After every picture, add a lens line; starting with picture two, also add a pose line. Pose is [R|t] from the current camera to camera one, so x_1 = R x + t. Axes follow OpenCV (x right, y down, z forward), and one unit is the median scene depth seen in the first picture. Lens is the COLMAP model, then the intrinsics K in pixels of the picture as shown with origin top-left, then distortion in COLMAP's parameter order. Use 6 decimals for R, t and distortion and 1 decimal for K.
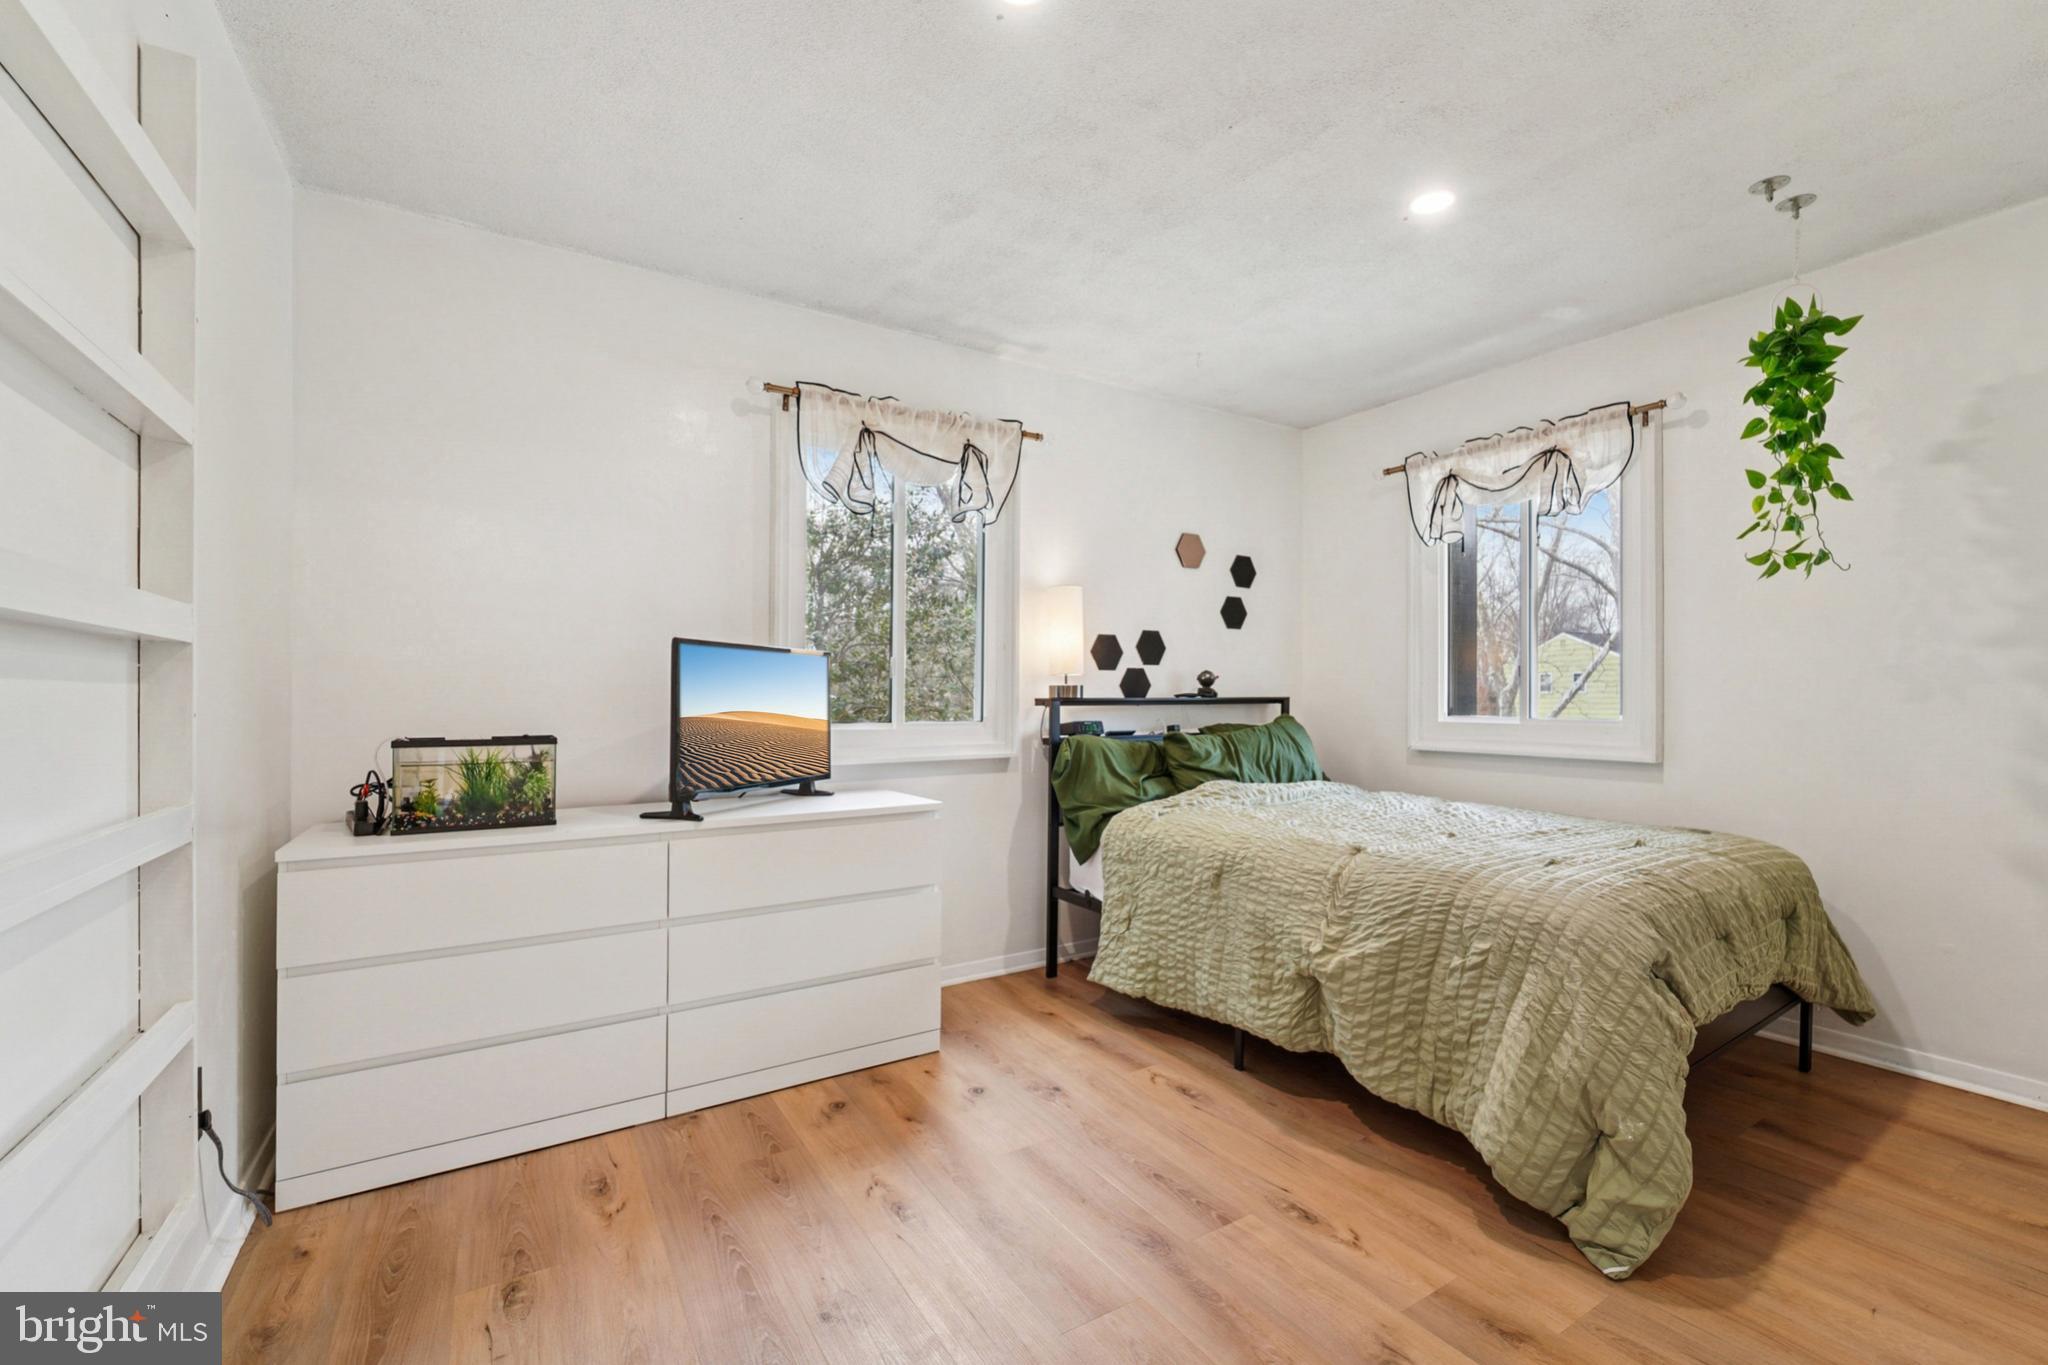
lens RADIAL K [[850.5, 0, 1060.7], [0, 850.5, 677.1], [0, 0, 1]] dist [-0.021360, -0.000703]
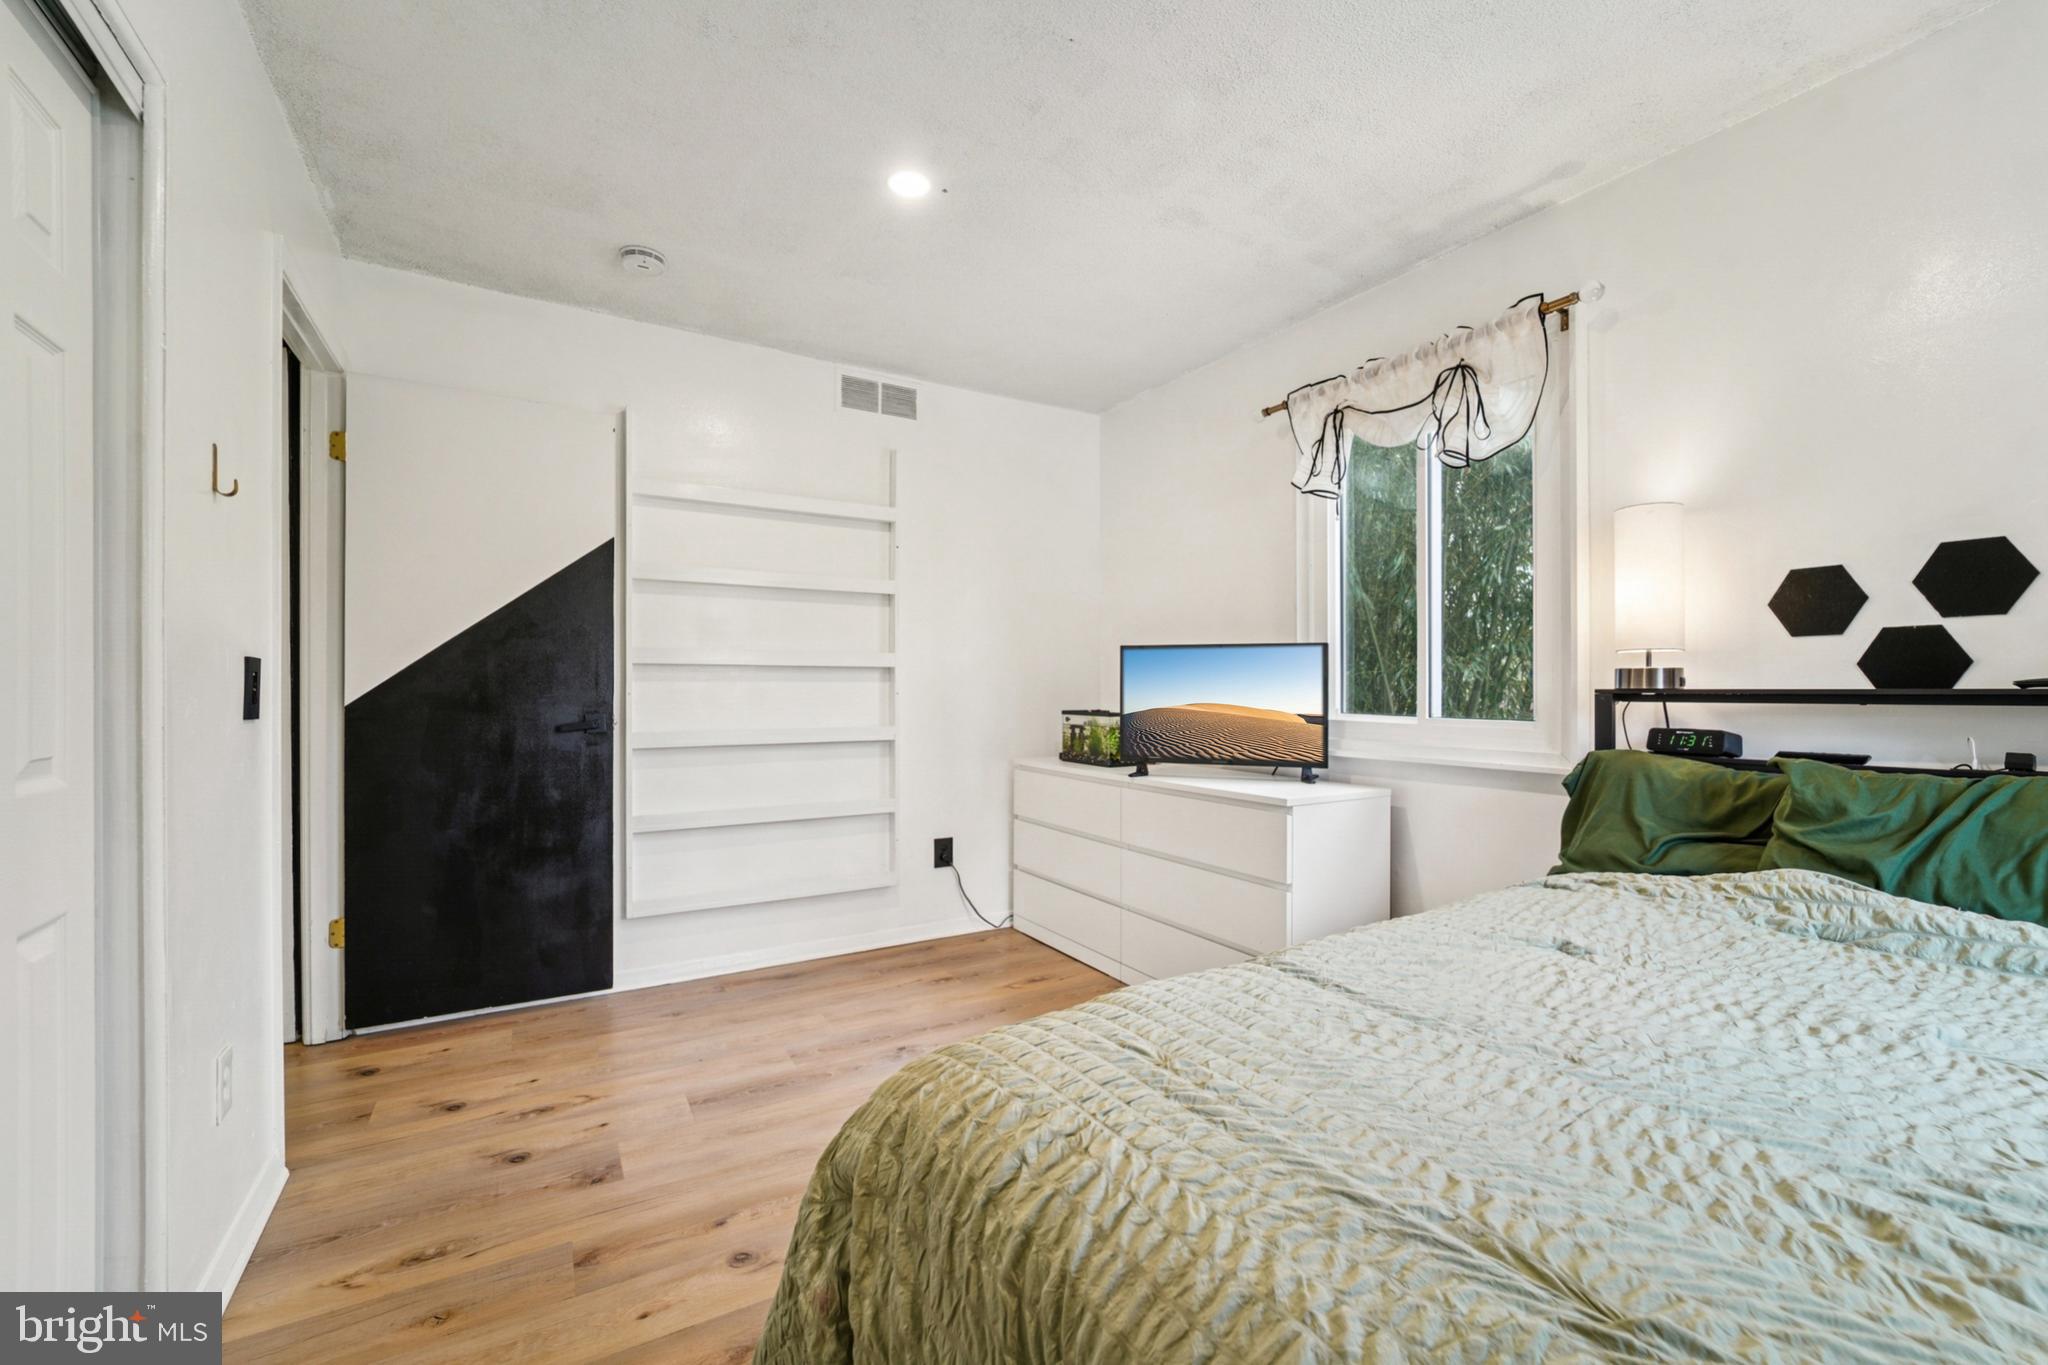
lens RADIAL K [[850.5, 0, 1060.7], [0, 850.5, 677.1], [0, 0, 1]] dist [-0.021360, -0.000703]
pose [[-0.018569, -0.012809, -0.999746, 0.639440], [0.022526, 0.999659, -0.013226, 0.015173], [0.999574, -0.022766, -0.018274, 0.603073]]
